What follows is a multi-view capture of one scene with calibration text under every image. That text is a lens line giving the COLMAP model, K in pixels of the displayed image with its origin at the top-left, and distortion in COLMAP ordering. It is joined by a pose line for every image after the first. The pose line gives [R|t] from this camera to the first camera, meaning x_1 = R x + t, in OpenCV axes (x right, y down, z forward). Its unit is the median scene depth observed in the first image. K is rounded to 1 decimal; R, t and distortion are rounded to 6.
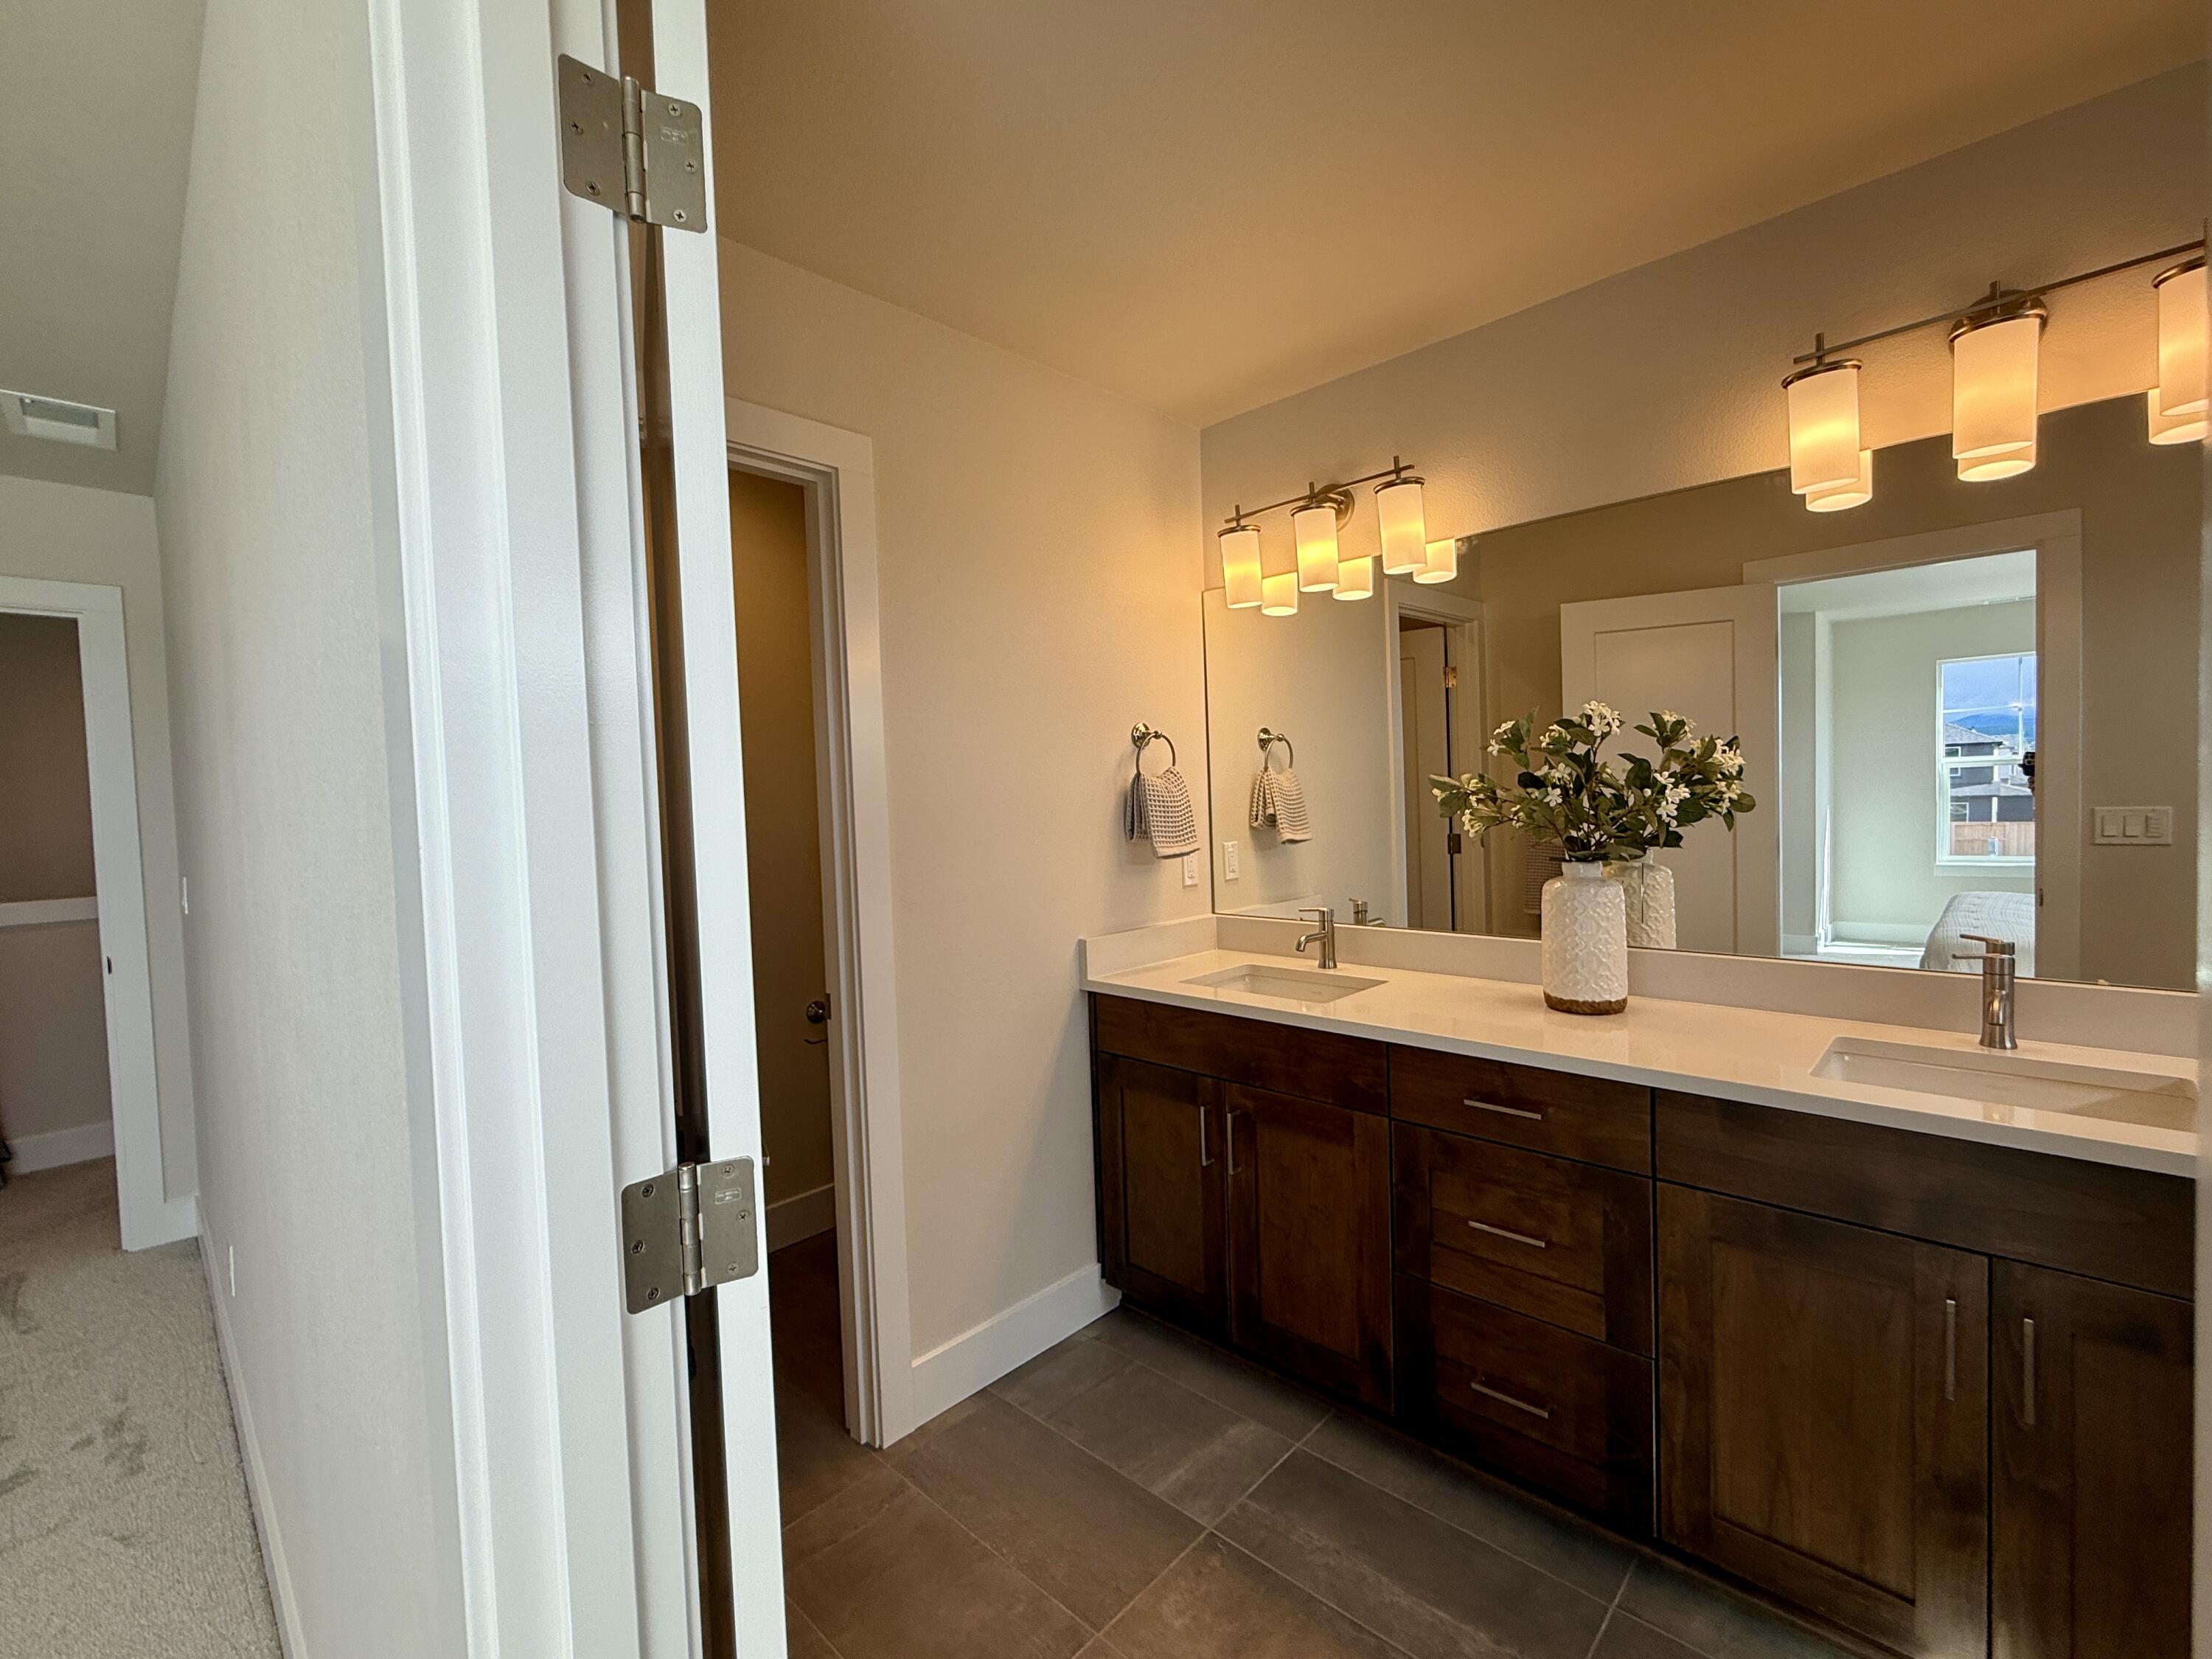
lens RADIAL K [[950.1, 0, 1100.7], [0, 950.1, 823.3], [0, 0, 1]] dist [0.001412, -0.000113]
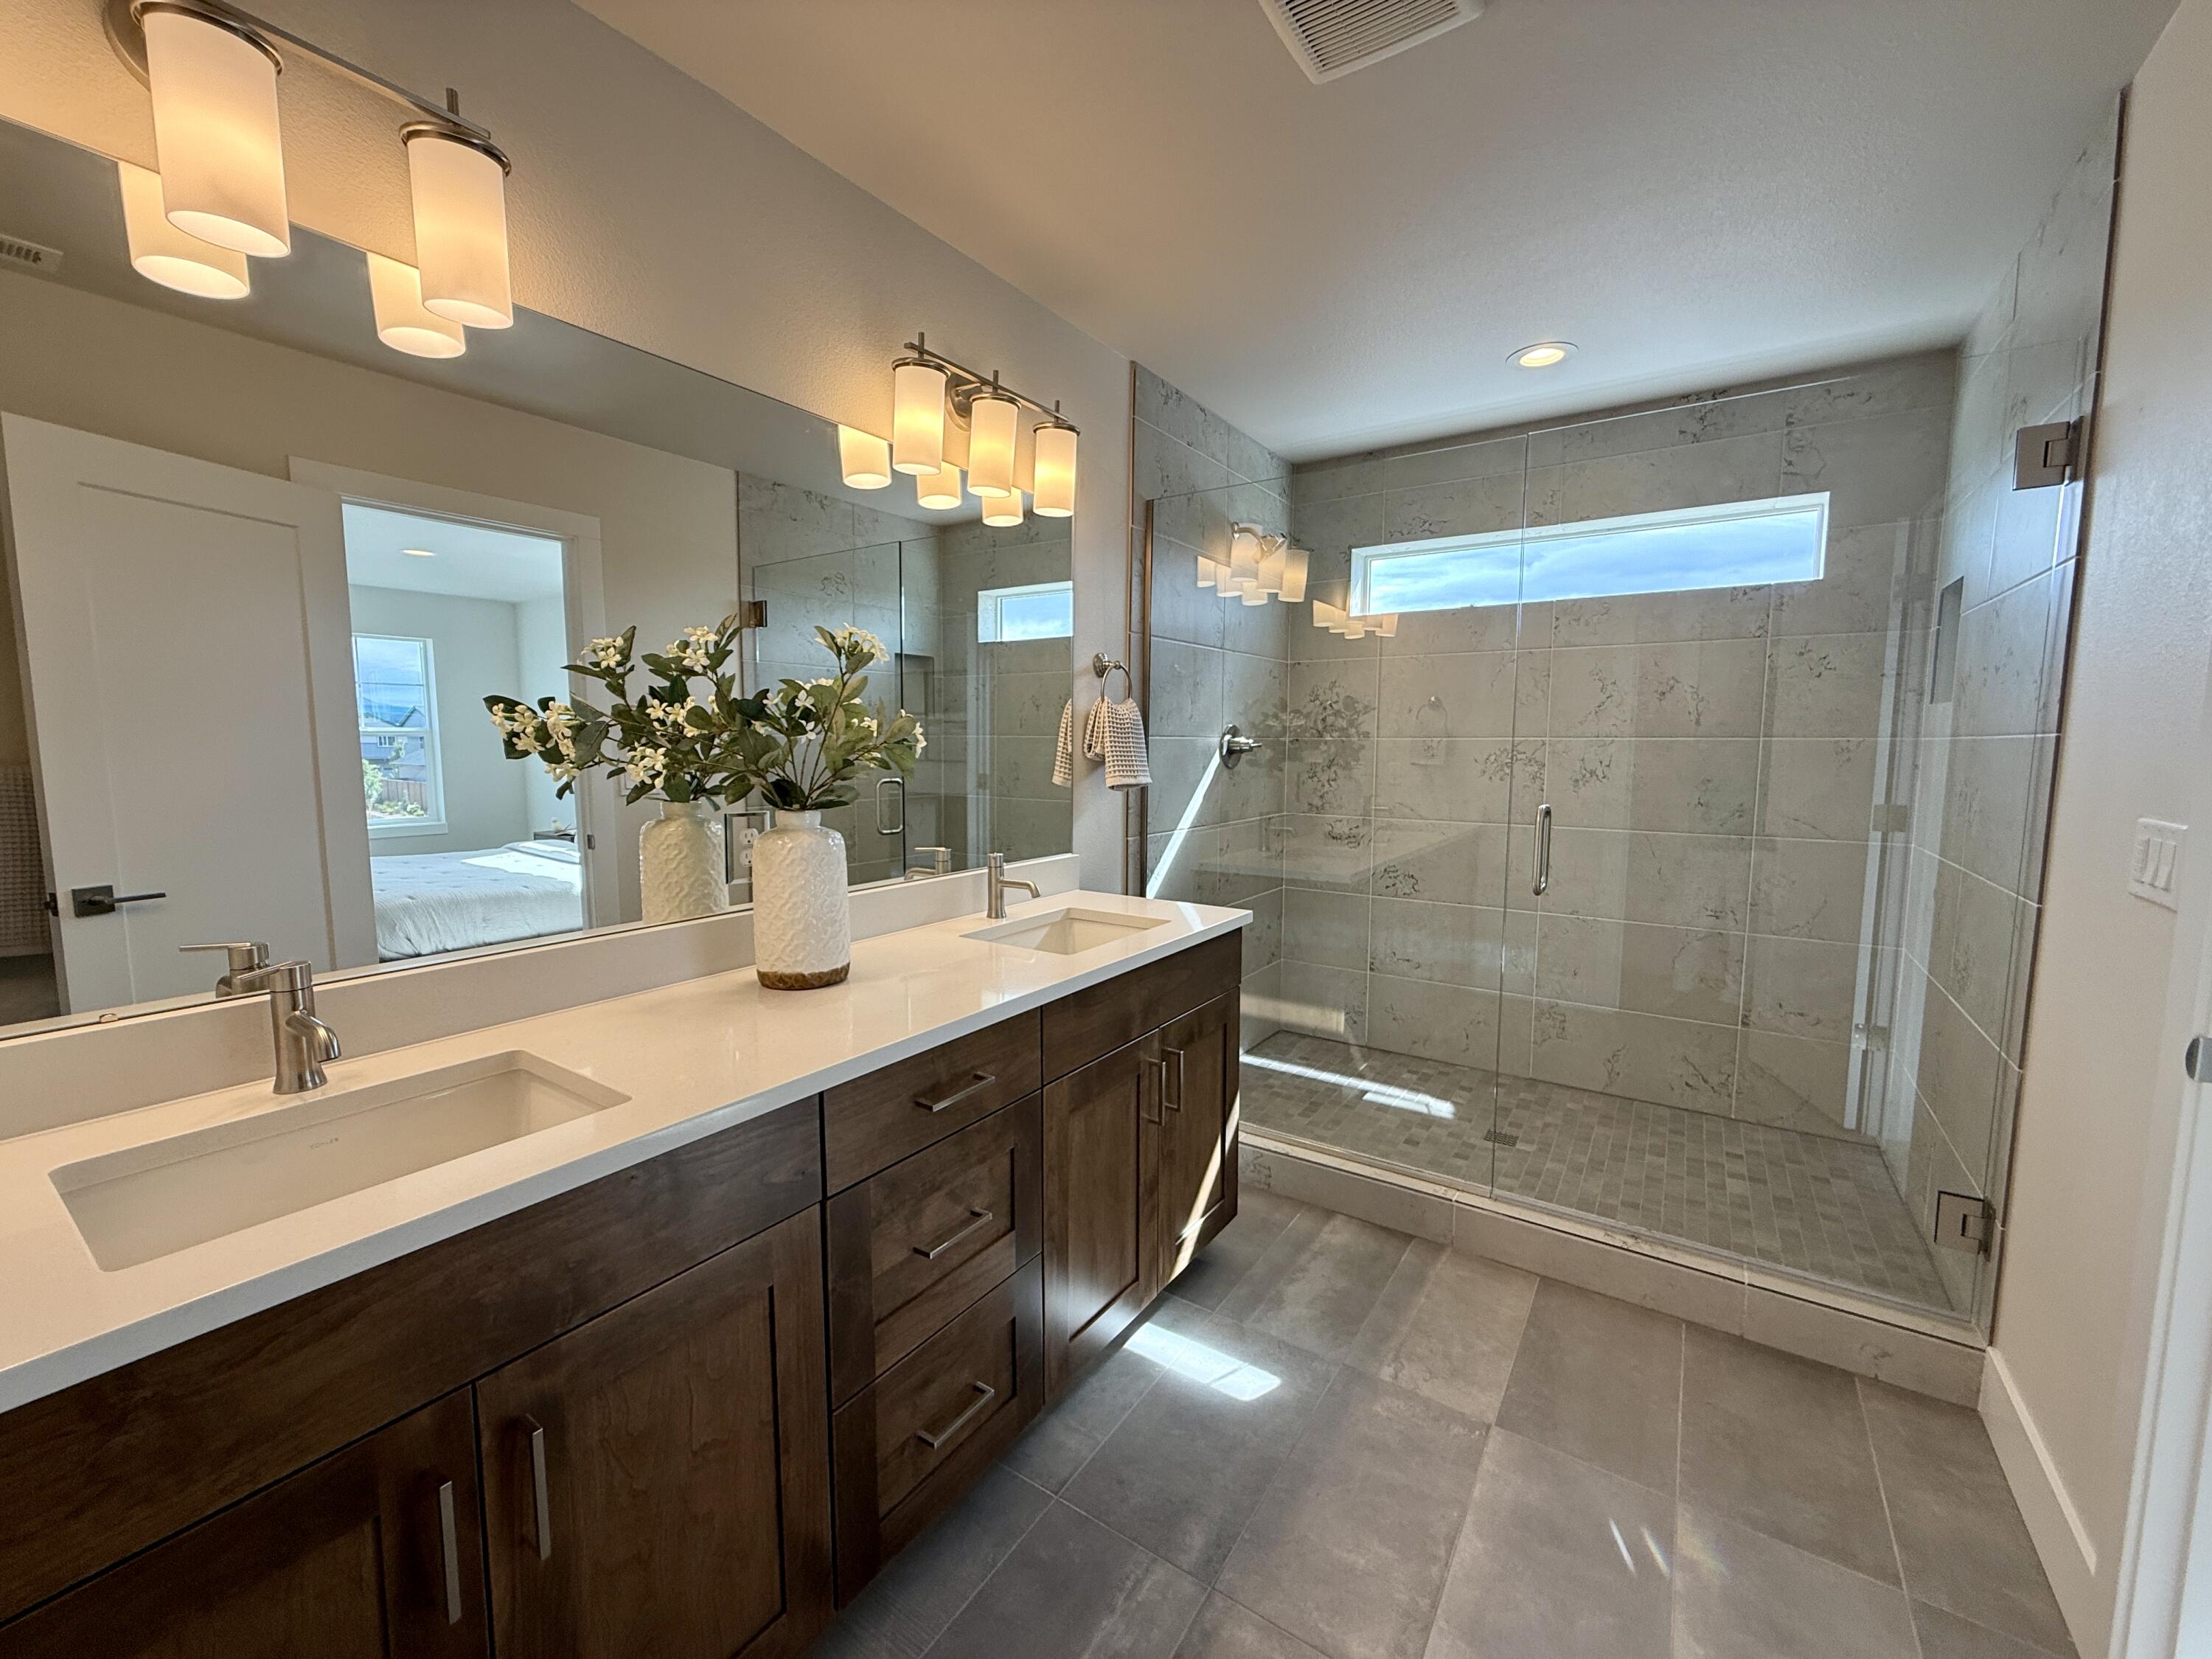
lens RADIAL K [[873.0, 0, 1110.3], [0, 873.0, 827.6], [0, 0, 1]] dist [-0.000777, -0.000329]
pose [[-0.163498, -0.063069, 0.984526, -0.331862], [0.032696, 0.997060, 0.069301, 0.012566], [-0.986002, 0.043521, -0.160955, 0.924325]]
